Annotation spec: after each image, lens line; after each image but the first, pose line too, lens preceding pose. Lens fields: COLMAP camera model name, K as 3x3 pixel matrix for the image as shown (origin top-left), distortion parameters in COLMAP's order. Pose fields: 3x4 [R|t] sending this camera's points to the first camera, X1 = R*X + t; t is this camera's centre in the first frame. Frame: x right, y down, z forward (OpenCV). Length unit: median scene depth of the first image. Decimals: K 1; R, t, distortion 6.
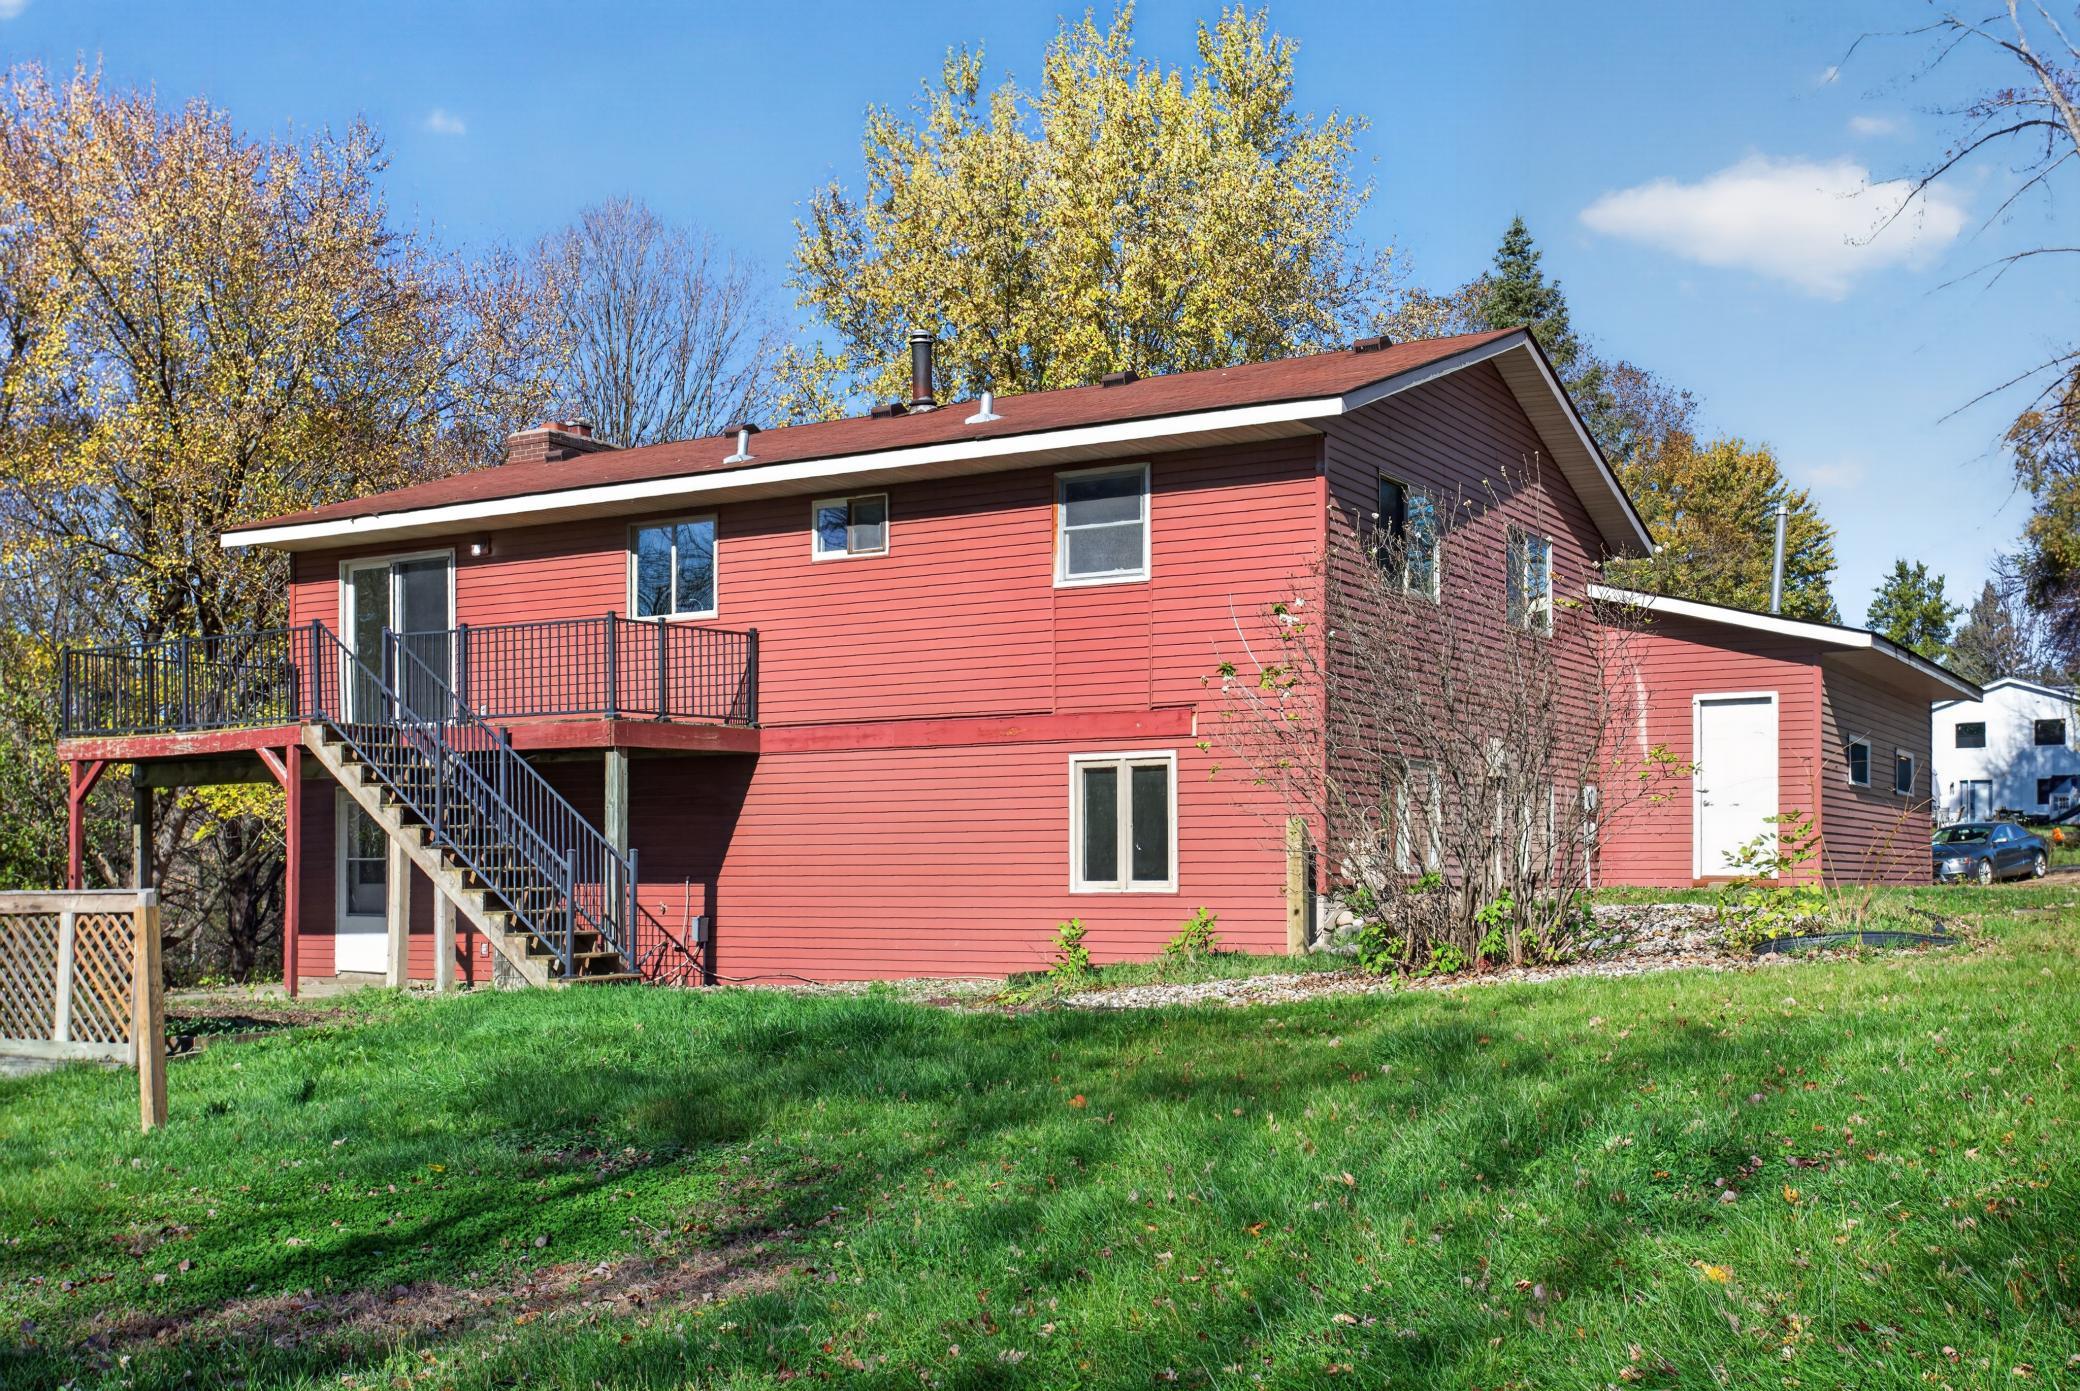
lens RADIAL K [[2178.3, 0, 1040.0], [0, 2178.3, 695.5], [0, 0, 1]] dist [-0.018529, -0.009962]
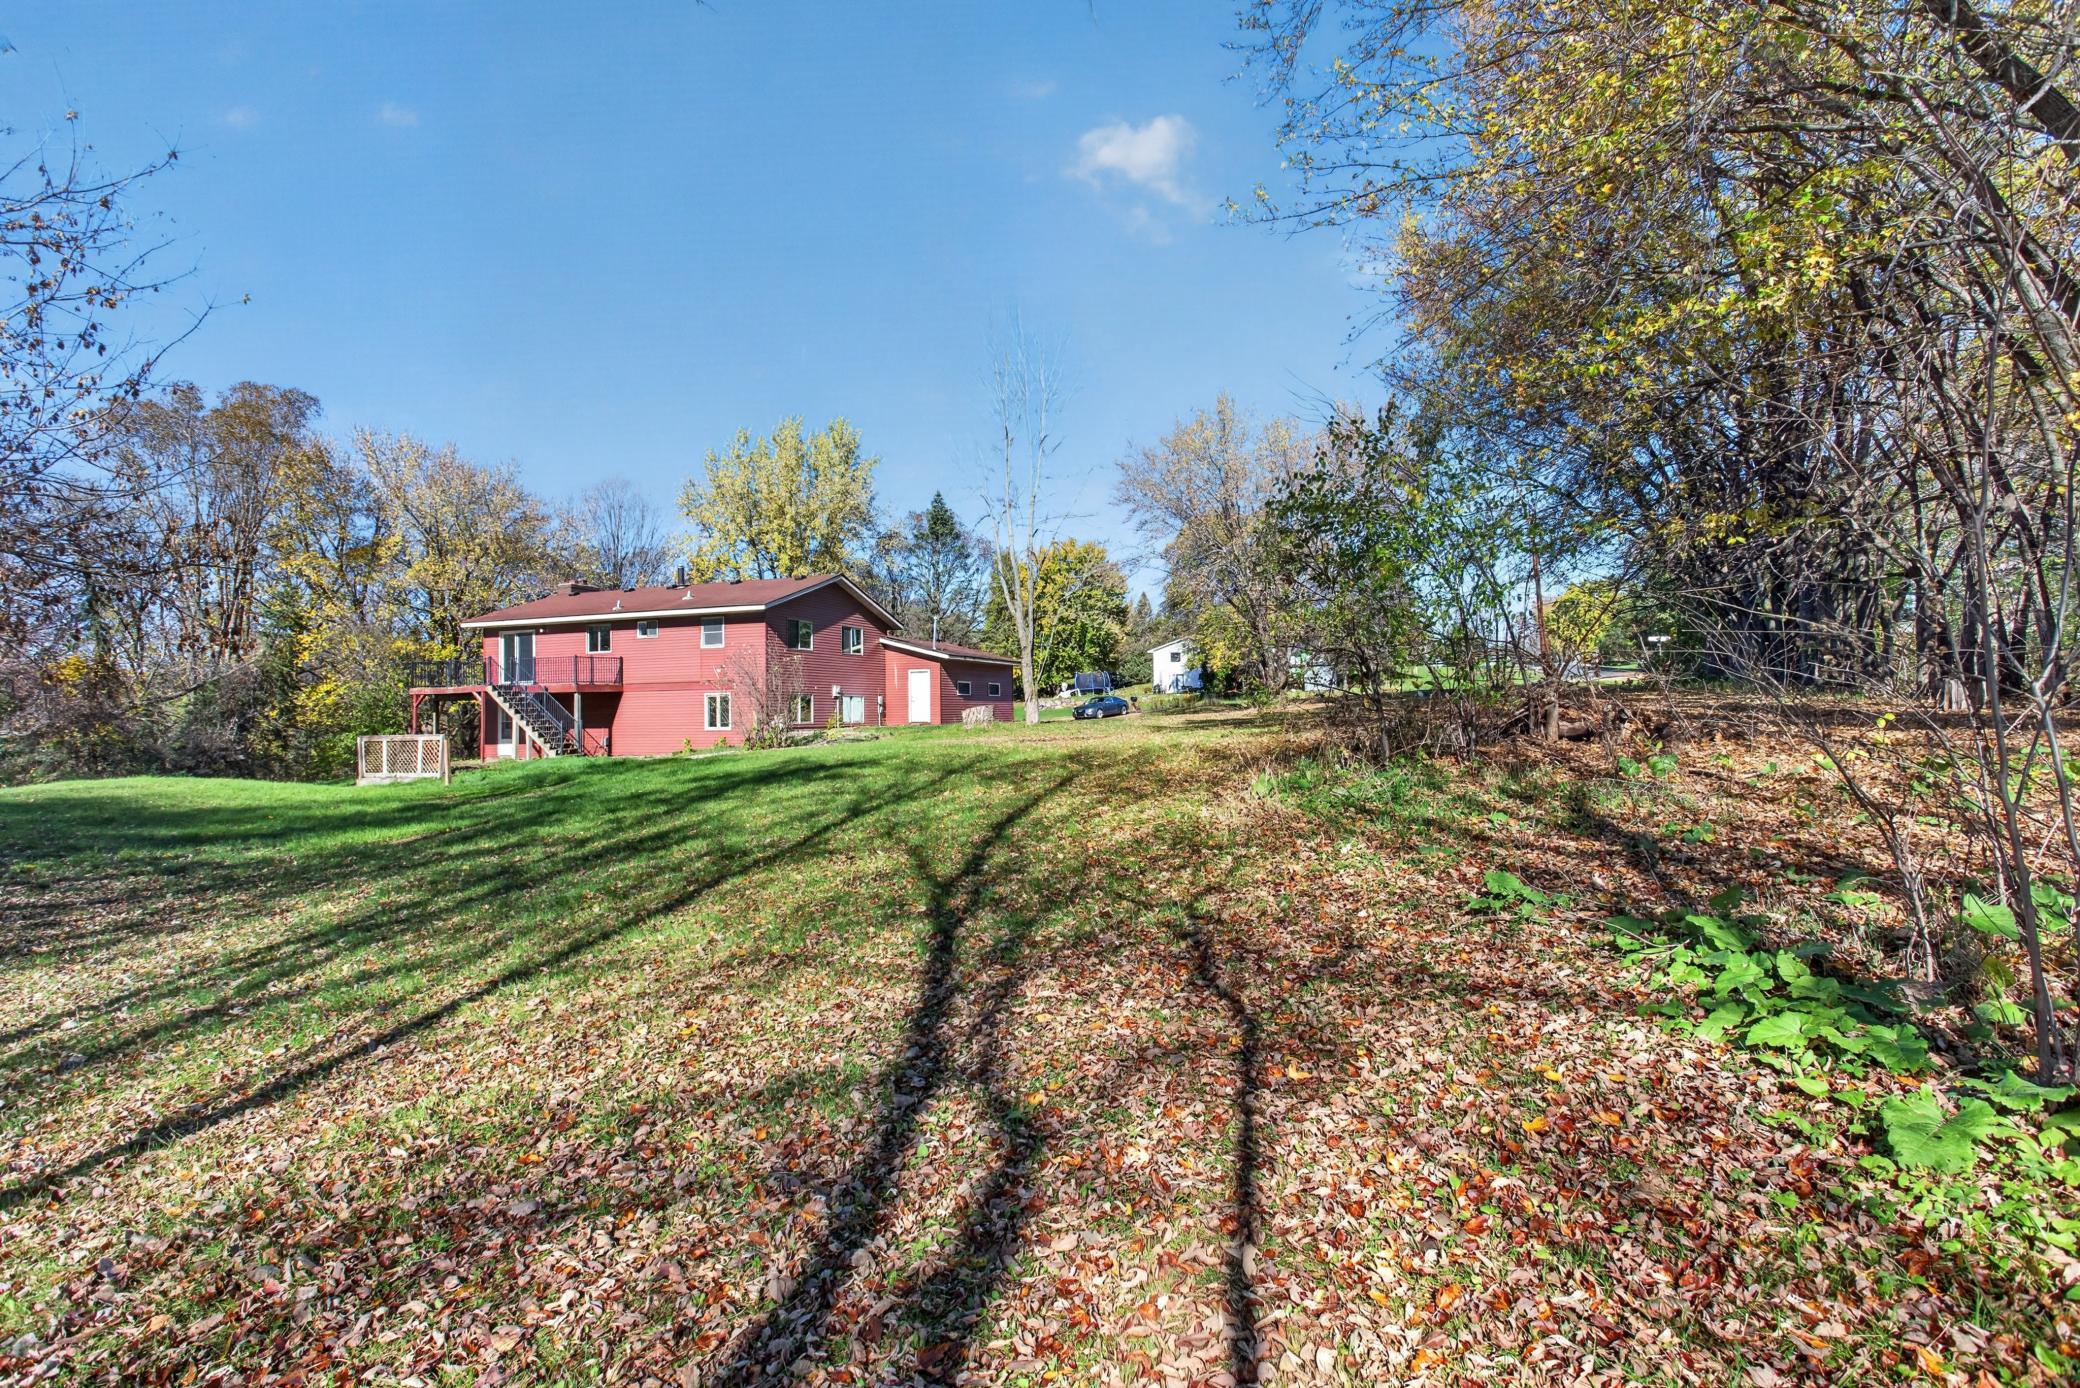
lens RADIAL K [[1064.5, 0, 1040.0], [0, 1064.5, 694.0], [0, 0, 1]] dist [-0.000345, -0.000034]
pose [[0.991618, -0.011148, 0.128726, 0.331400], [0.003094, 0.998034, 0.062601, -0.079452], [-0.129171, -0.061678, 0.989702, -0.829412]]
